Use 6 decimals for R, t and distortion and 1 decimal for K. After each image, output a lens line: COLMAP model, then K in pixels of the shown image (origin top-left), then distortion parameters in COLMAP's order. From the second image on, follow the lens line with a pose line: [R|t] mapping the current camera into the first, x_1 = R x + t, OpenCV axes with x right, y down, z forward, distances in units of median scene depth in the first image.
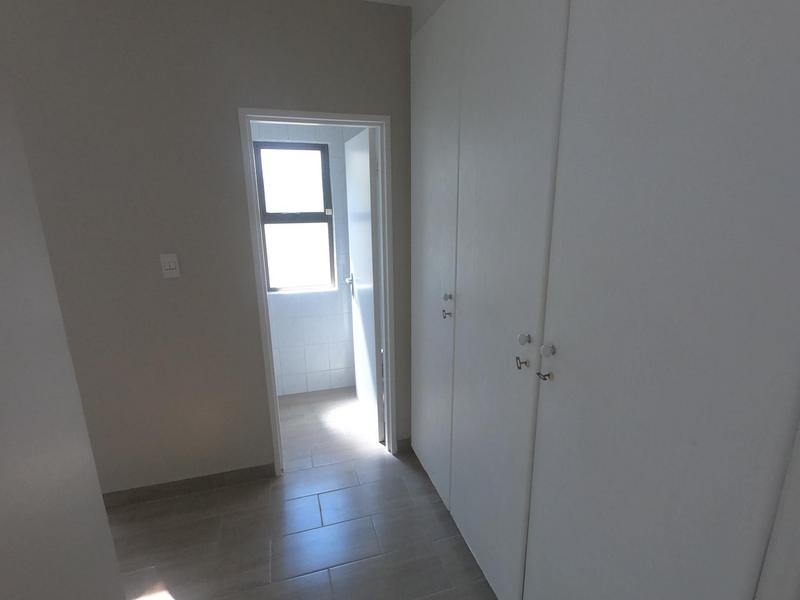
lens RADIAL K [[401.8, 0, 400.0], [0, 401.8, 300.0], [0, 0, 1]] dist [-0.001006, -0.000064]
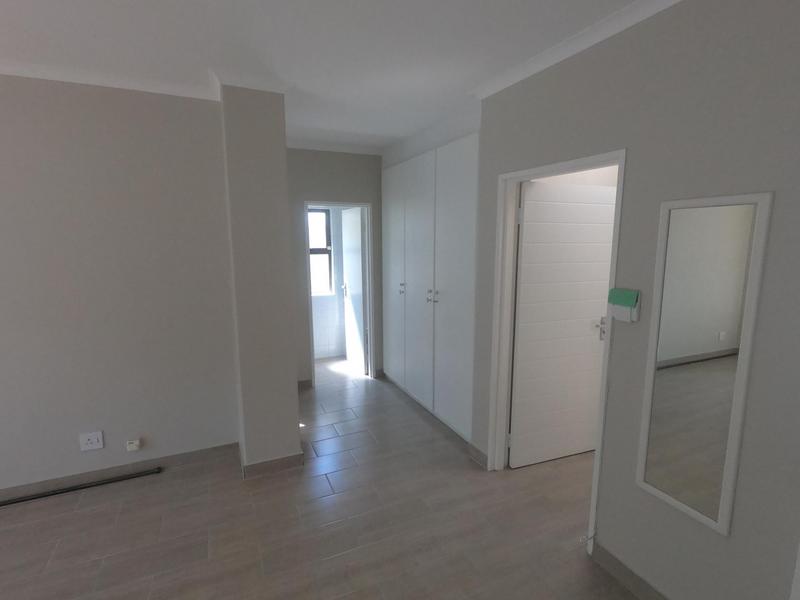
lens RADIAL K [[401.8, 0, 400.0], [0, 401.8, 300.0], [0, 0, 1]] dist [-0.001006, -0.000064]
pose [[0.991939, -0.015345, 0.125784, -0.123194], [0.026266, 0.995981, -0.085632, 0.188767], [-0.123964, 0.088245, 0.988355, -0.856107]]
